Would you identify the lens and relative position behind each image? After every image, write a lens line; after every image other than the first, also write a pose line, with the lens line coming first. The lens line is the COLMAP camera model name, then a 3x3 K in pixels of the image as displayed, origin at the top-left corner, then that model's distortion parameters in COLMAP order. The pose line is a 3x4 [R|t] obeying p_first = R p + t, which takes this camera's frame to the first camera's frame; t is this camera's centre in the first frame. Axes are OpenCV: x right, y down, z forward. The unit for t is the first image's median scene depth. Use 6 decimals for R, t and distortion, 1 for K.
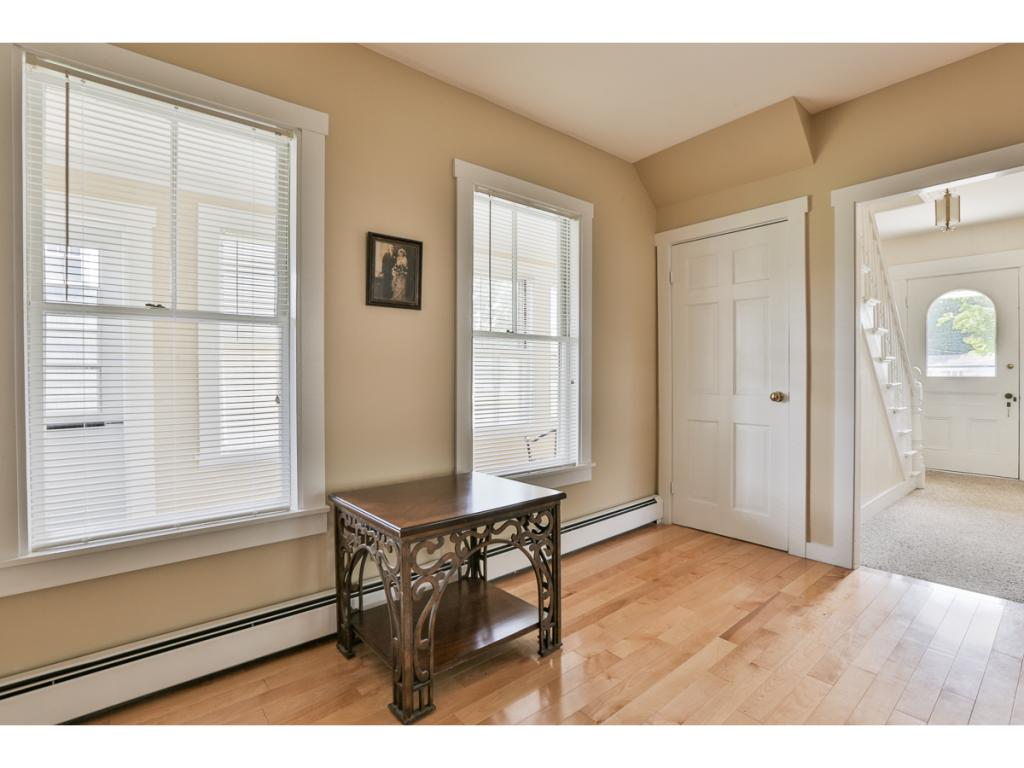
lens RADIAL K [[494.2, 0, 510.2], [0, 494.2, 376.2], [0, 0, 1]] dist [-0.067539, 0.023541]
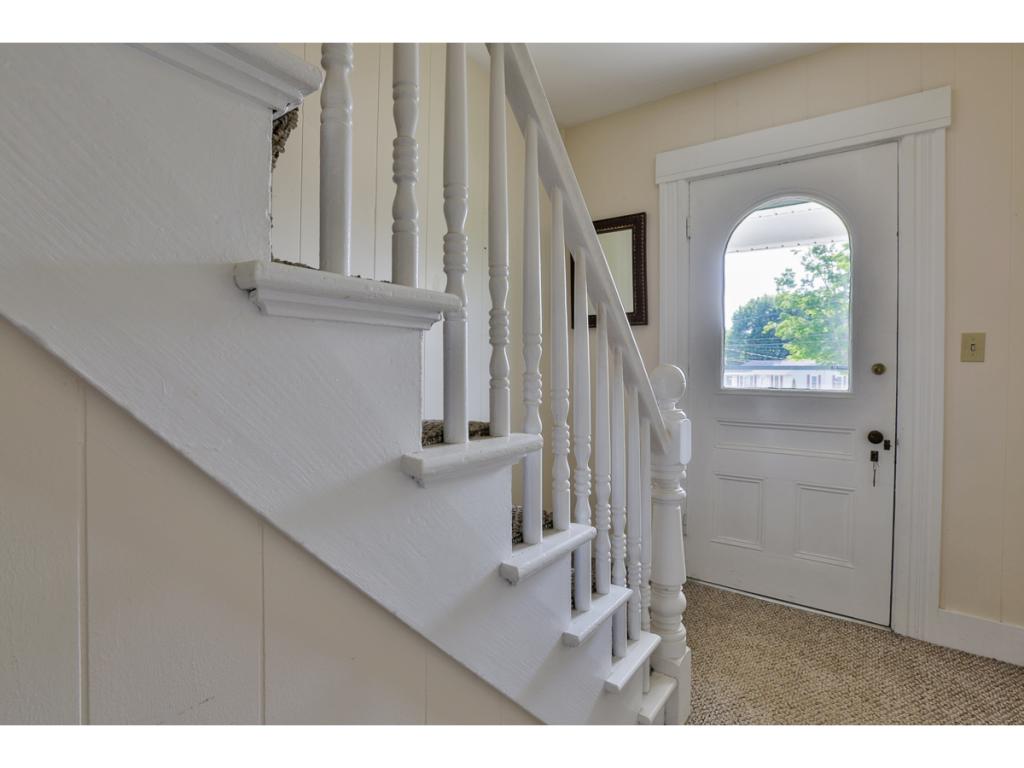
lens RADIAL K [[494.2, 0, 510.2], [0, 494.2, 376.2], [0, 0, 1]] dist [-0.067539, 0.023541]
pose [[0.968480, 0.008265, 0.248952, 0.620751], [-0.008526, 0.999964, -0.000027, -0.010538], [-0.248943, -0.002096, 0.968516, 0.654731]]
